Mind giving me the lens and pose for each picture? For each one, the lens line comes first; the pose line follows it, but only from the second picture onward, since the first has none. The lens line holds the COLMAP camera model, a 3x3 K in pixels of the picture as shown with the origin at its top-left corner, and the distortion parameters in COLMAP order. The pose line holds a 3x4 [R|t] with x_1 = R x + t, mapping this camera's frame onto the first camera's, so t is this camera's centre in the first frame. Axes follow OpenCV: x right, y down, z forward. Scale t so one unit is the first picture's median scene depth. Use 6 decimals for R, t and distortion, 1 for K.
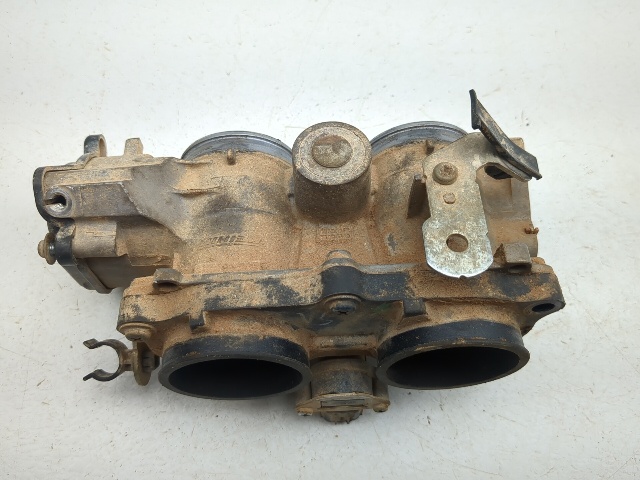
lens RADIAL K [[539.3, 0, 320.8], [0, 539.3, 241.3], [0, 0, 1]] dist [0.005197, -0.042905]
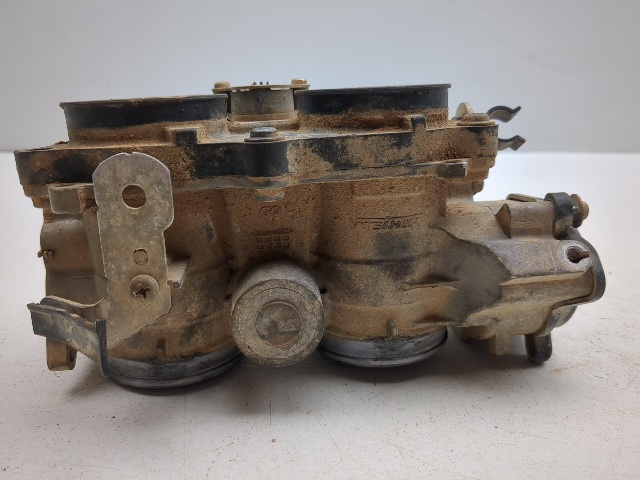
lens RADIAL K [[539.3, 0, 323.0], [0, 539.3, 241.9], [0, 0, 1]] dist [0.005197, -0.042905]
pose [[-0.996401, 0.017774, -0.082882, 0.018803], [-0.038464, -0.966117, 0.255221, -0.267830], [-0.075538, 0.257490, 0.963324, 0.138634]]
